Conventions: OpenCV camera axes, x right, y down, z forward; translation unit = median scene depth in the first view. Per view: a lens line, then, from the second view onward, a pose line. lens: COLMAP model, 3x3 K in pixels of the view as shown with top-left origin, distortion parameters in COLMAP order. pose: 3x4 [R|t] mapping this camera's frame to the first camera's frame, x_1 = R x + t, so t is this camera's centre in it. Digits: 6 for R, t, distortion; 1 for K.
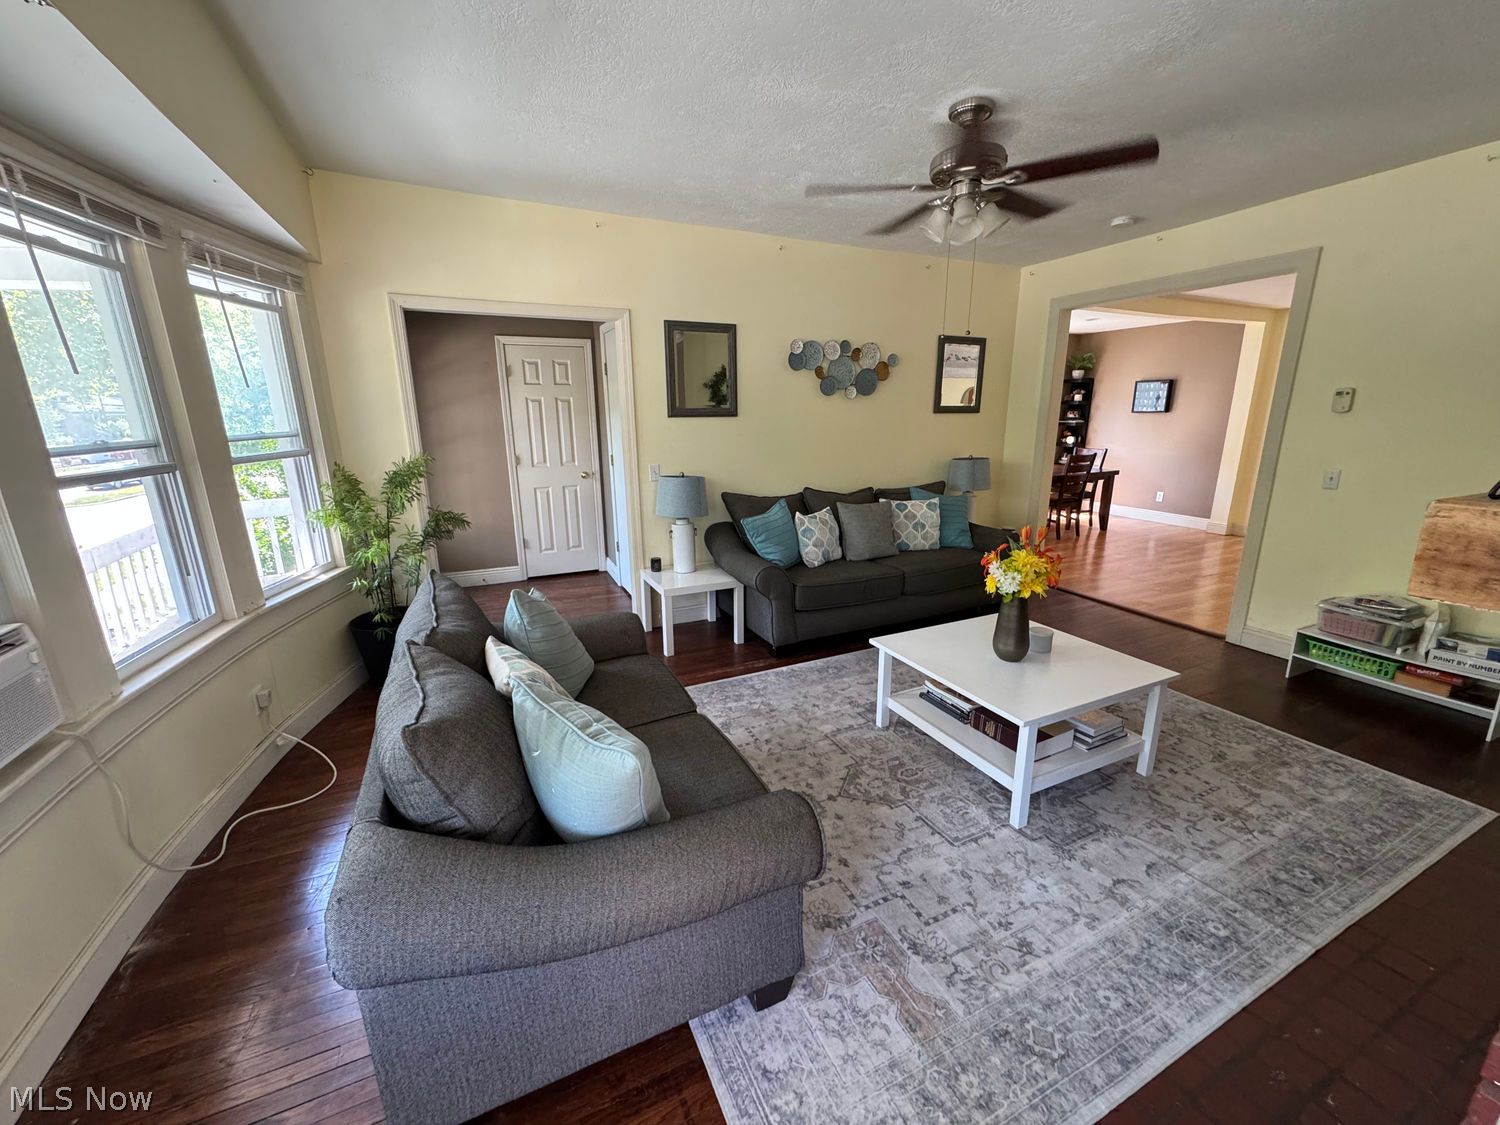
lens RADIAL K [[597.7, 0, 747.1], [0, 597.7, 561.8], [0, 0, 1]] dist [-0.003226, 0.000180]
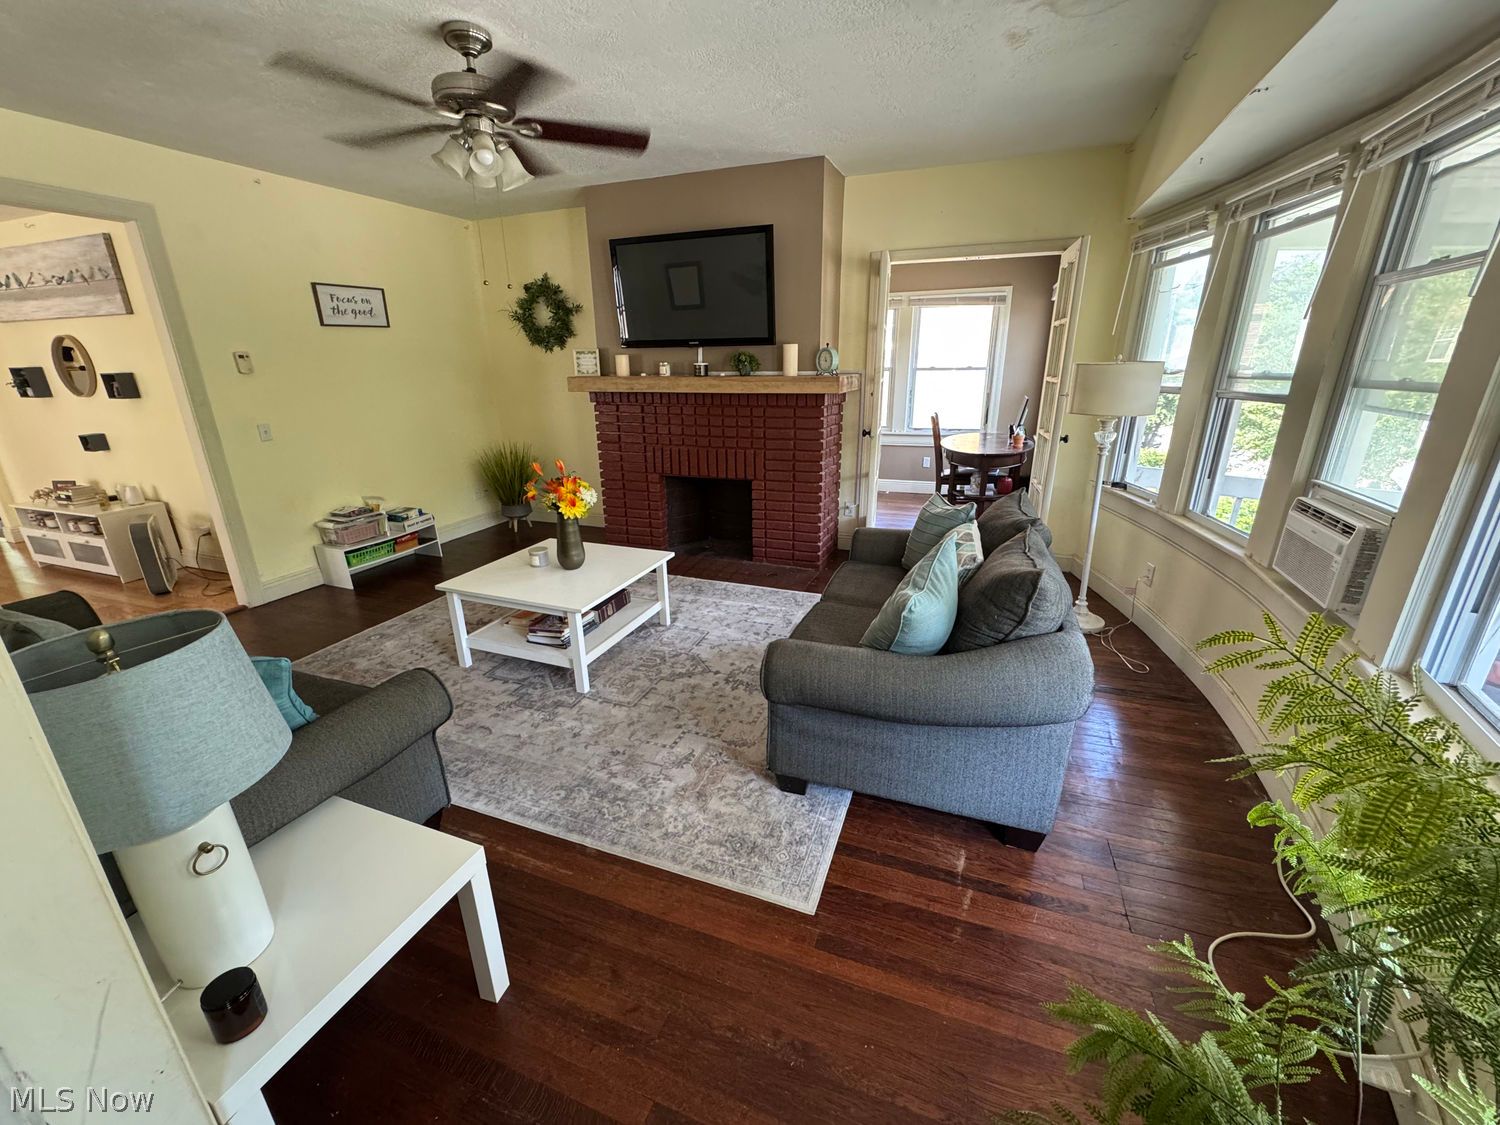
lens RADIAL K [[593.0, 0, 750.0], [0, 593.0, 562.5], [0, 0, 1]] dist [-0.001681, -0.000098]
pose [[-0.693277, -0.212770, 0.688546, -0.651605], [0.193780, 0.865200, 0.462469, -0.339617], [-0.694130, 0.454046, -0.558593, 1.388358]]
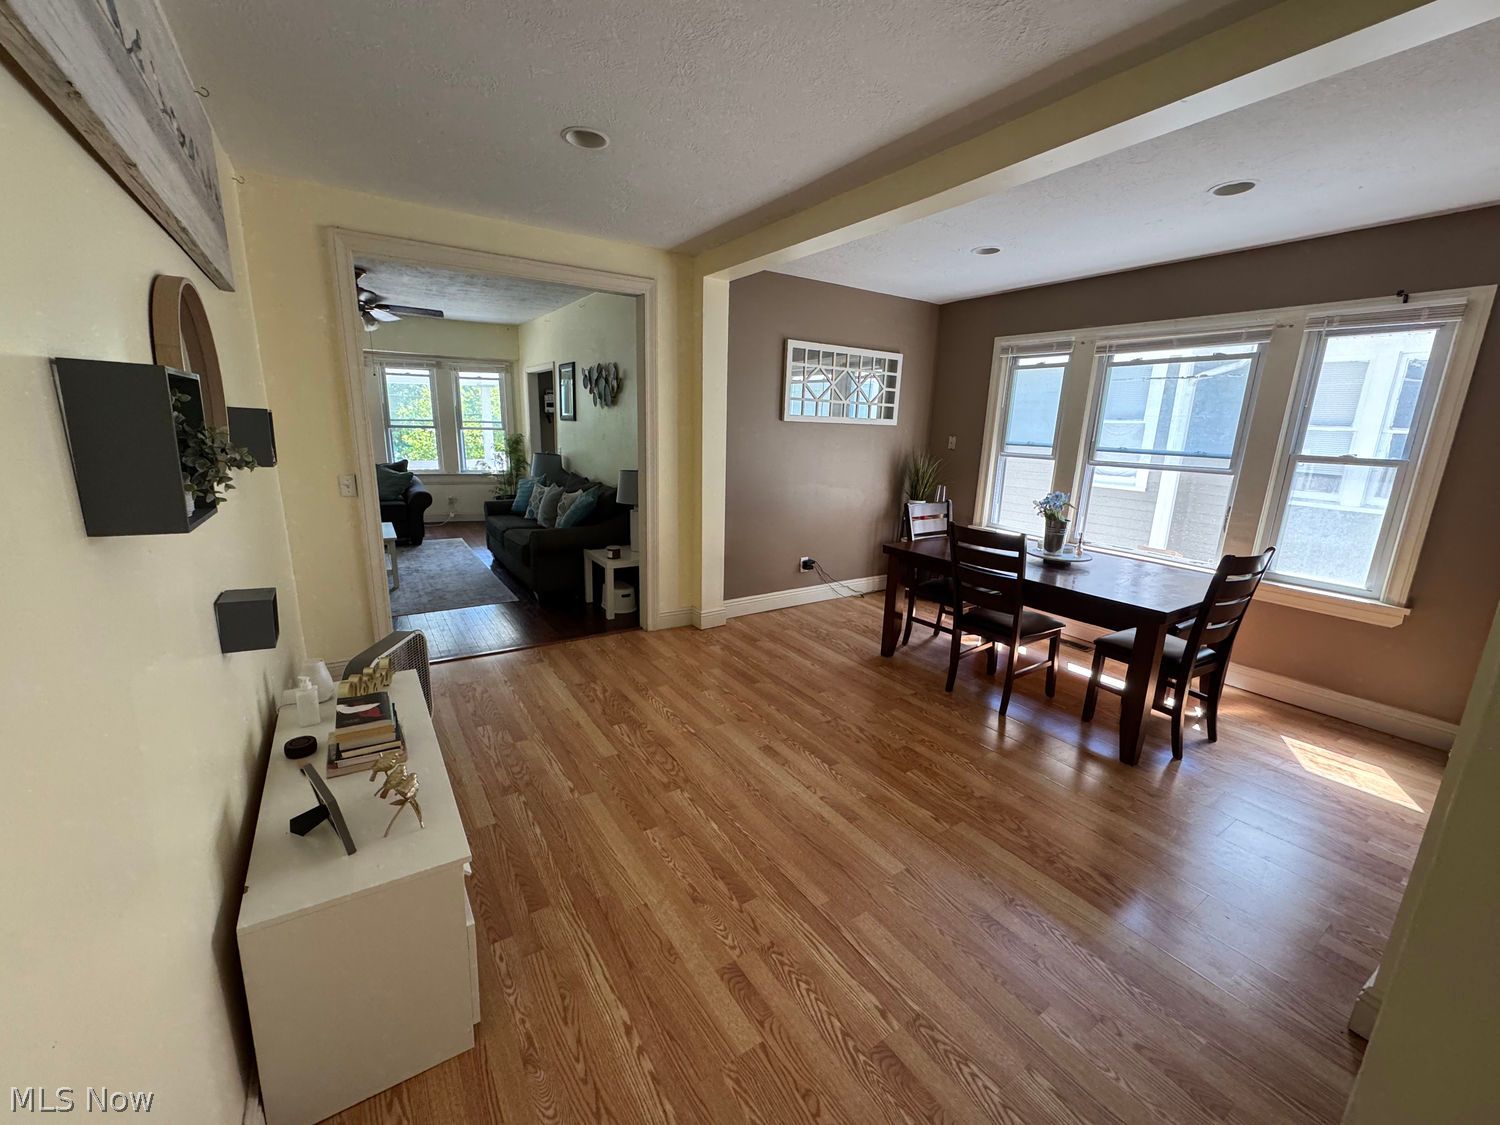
lens RADIAL K [[597.7, 0, 747.1], [0, 597.7, 561.8], [0, 0, 1]] dist [-0.003226, 0.000180]
pose [[0.136645, 0.234172, -0.962544, 2.528140], [-0.272518, 0.943054, 0.190743, -0.497515], [0.952398, 0.236246, 0.192680, 1.914866]]
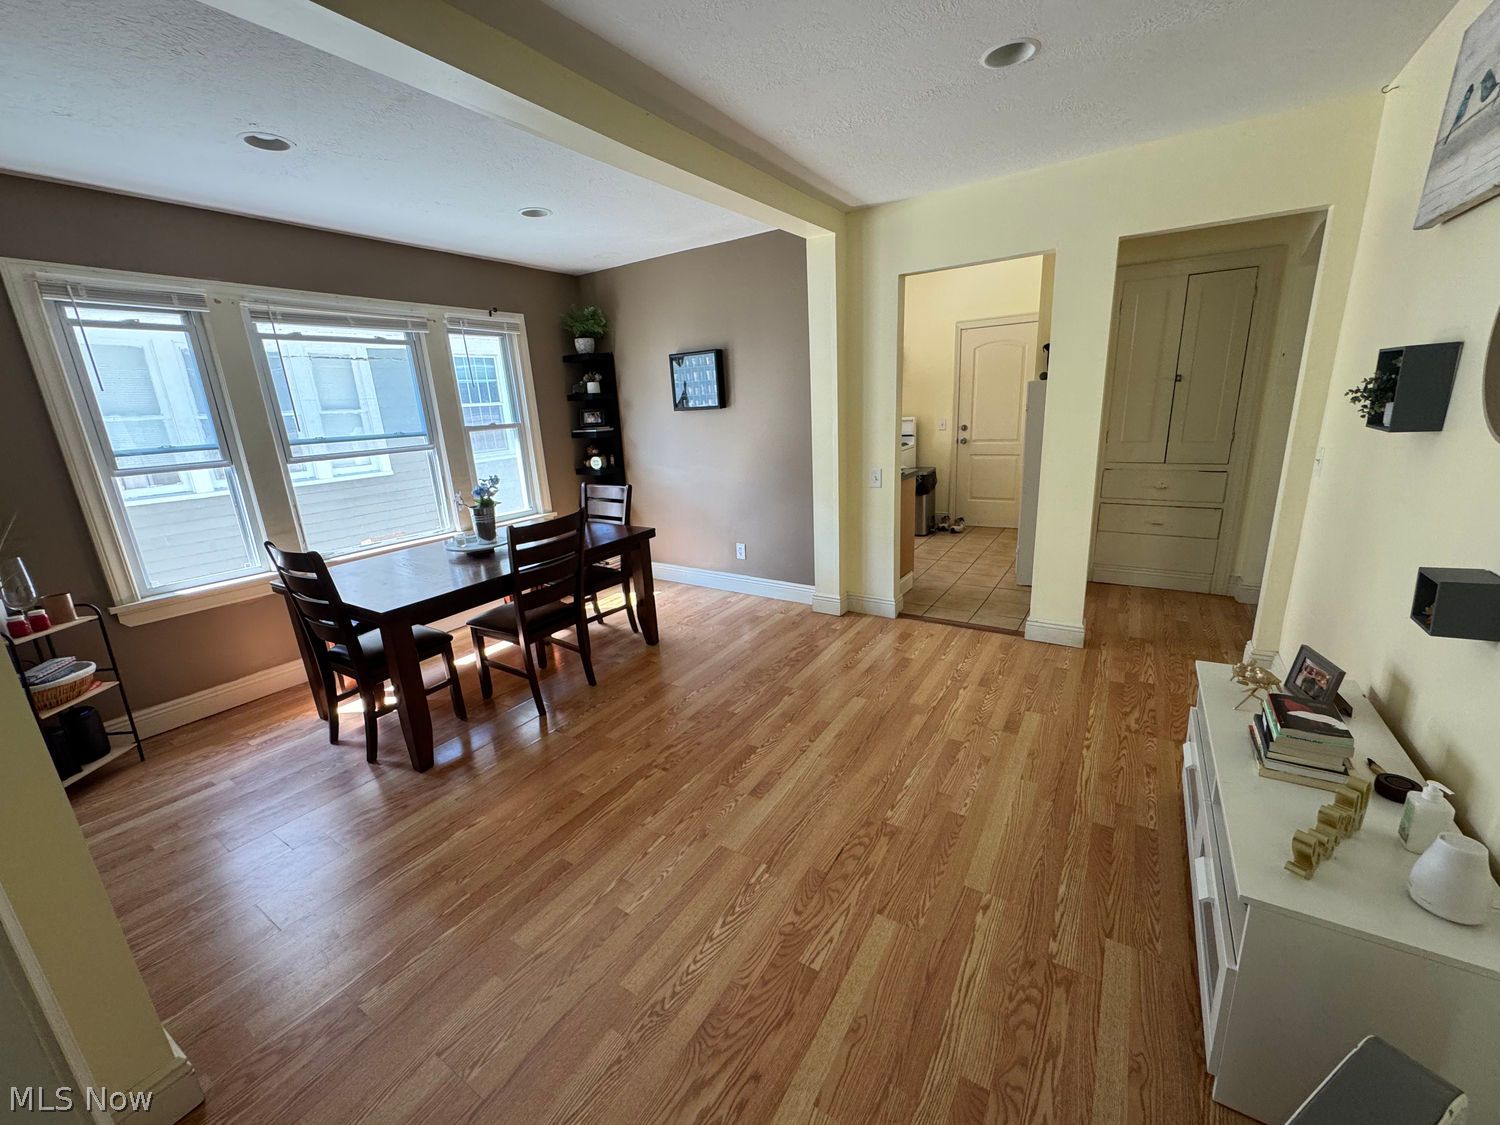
lens RADIAL K [[597.7, 0, 747.1], [0, 597.7, 561.8], [0, 0, 1]] dist [-0.003226, 0.000180]
pose [[0.849065, -0.171957, 0.499519, 1.198025], [0.172048, 0.984000, 0.046294, -0.372224], [-0.499488, 0.046634, 0.865065, 1.458553]]
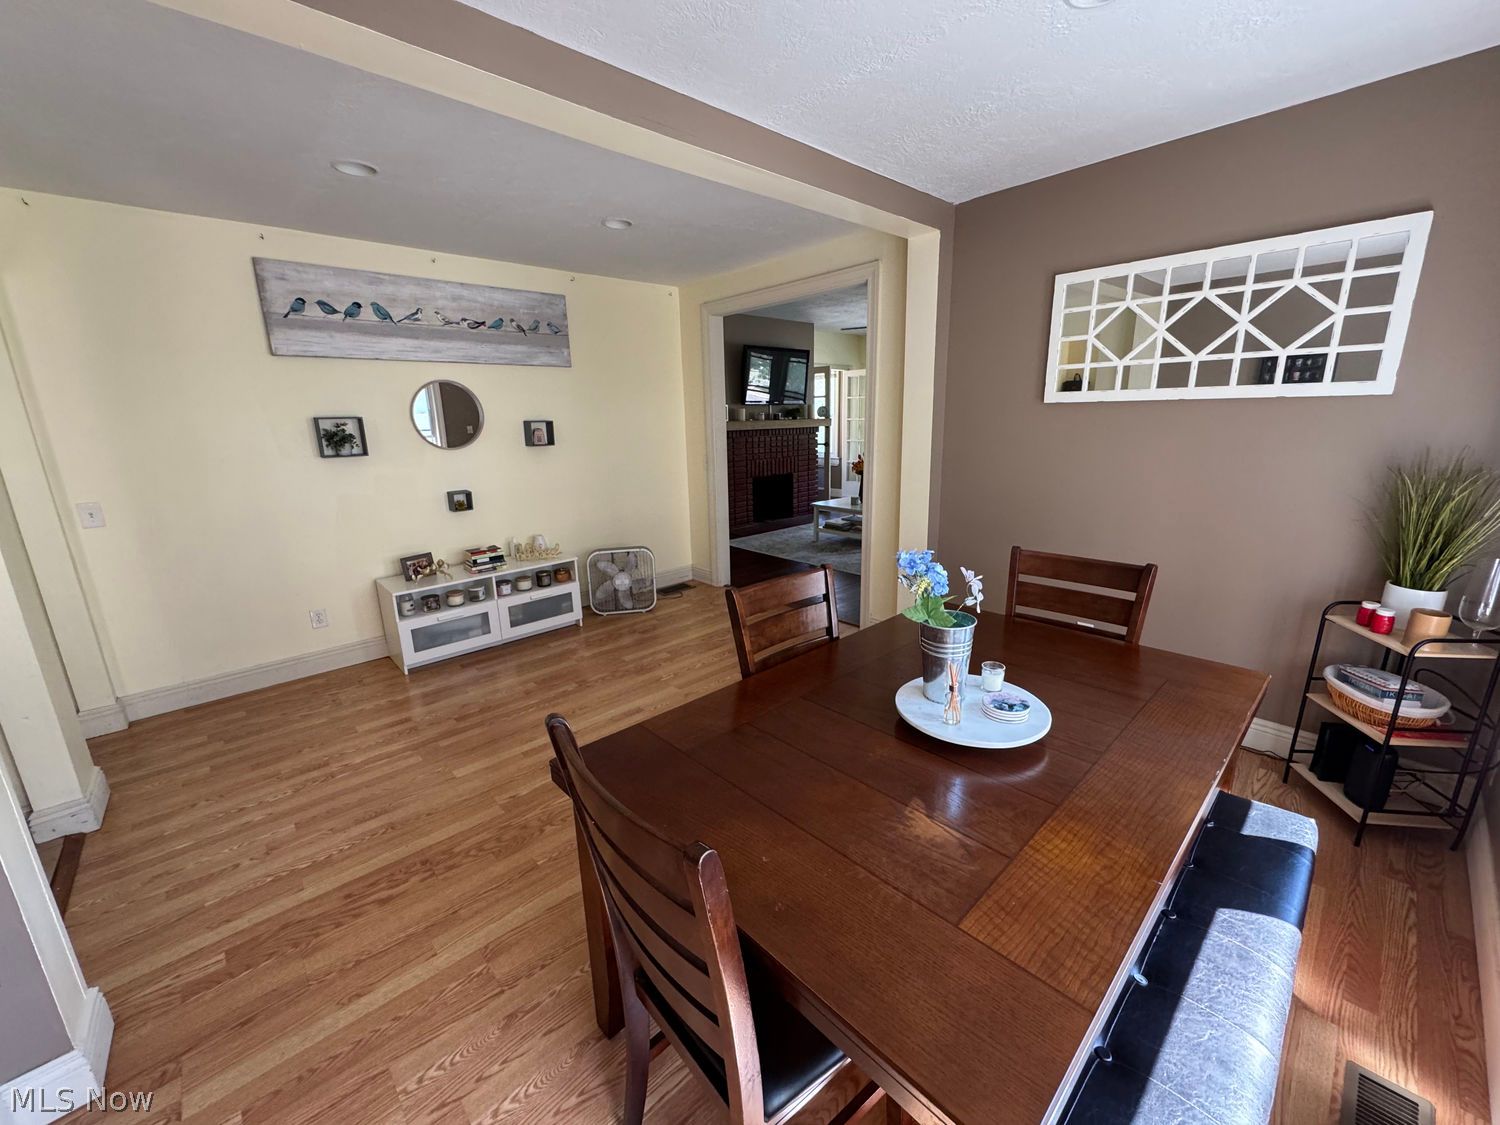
lens RADIAL K [[597.7, 0, 747.1], [0, 597.7, 561.8], [0, 0, 1]] dist [-0.003226, 0.000180]
pose [[-0.954401, 0.101065, -0.280899, 1.688189], [-0.042439, 0.885459, 0.462775, -0.809363], [0.295495, 0.453594, -0.840794, 3.152465]]
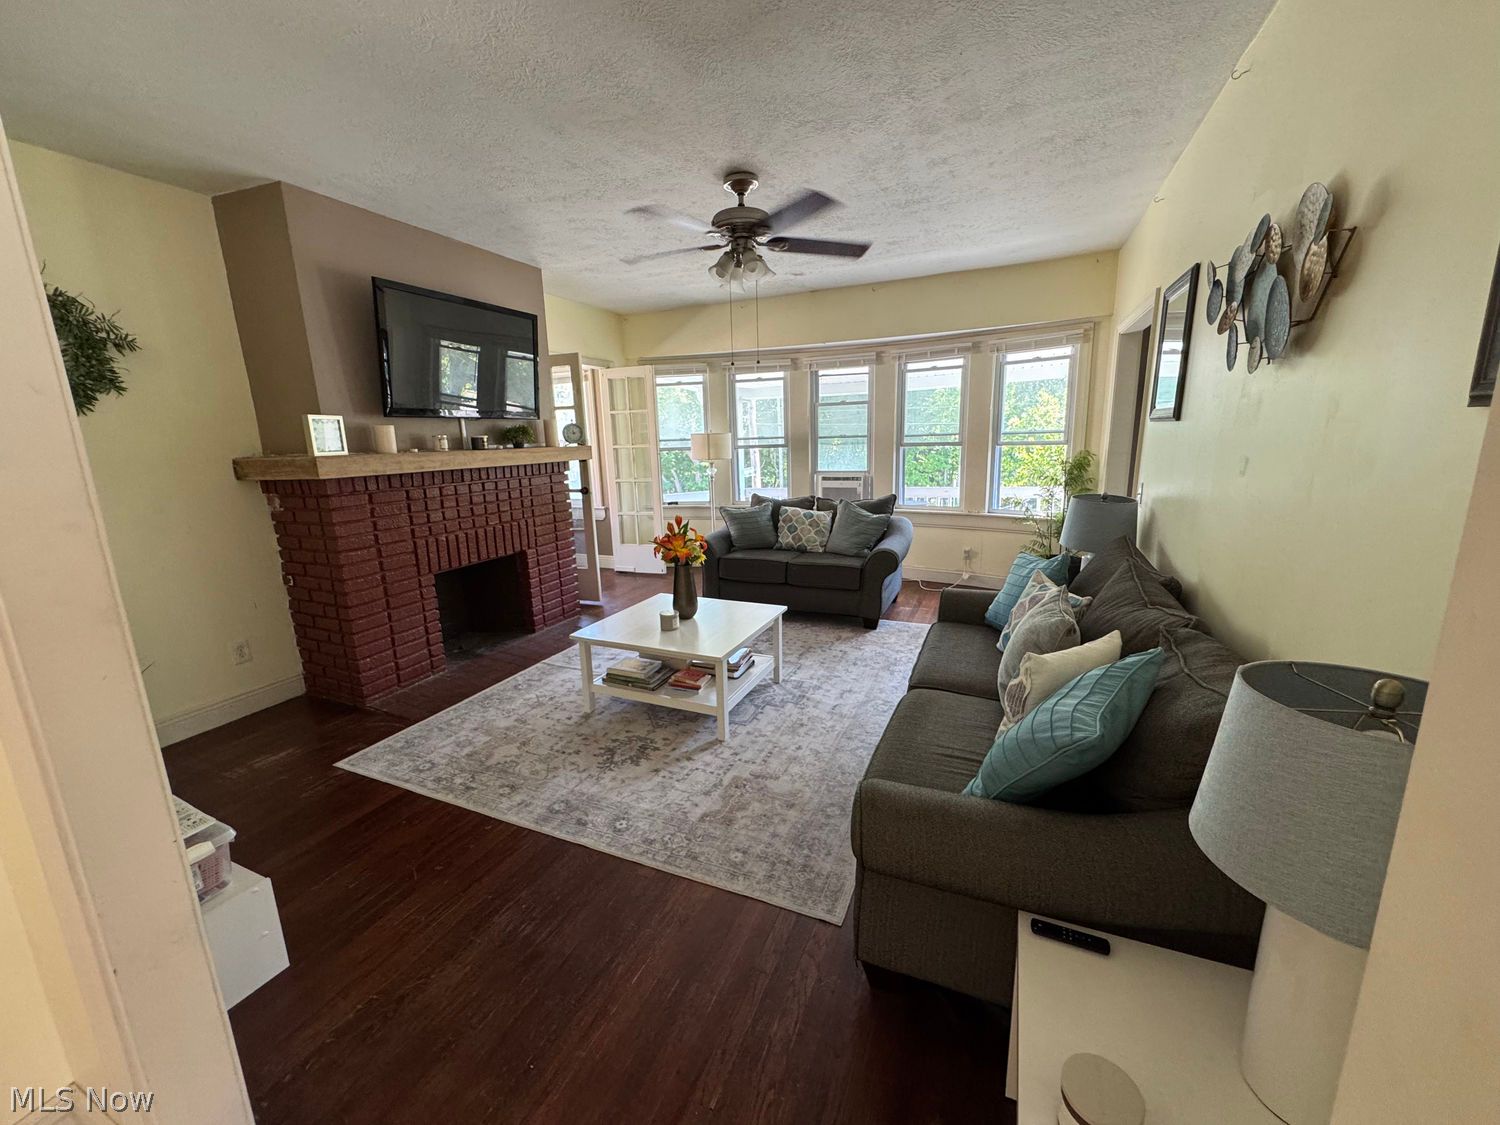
lens RADIAL K [[597.7, 0, 747.1], [0, 597.7, 561.8], [0, 0, 1]] dist [-0.003226, 0.000180]
pose [[-0.753963, 0.167391, -0.635233, 1.113579], [-0.126736, 0.911759, 0.390683, -0.463727], [0.644576, 0.375067, -0.666218, 1.855248]]
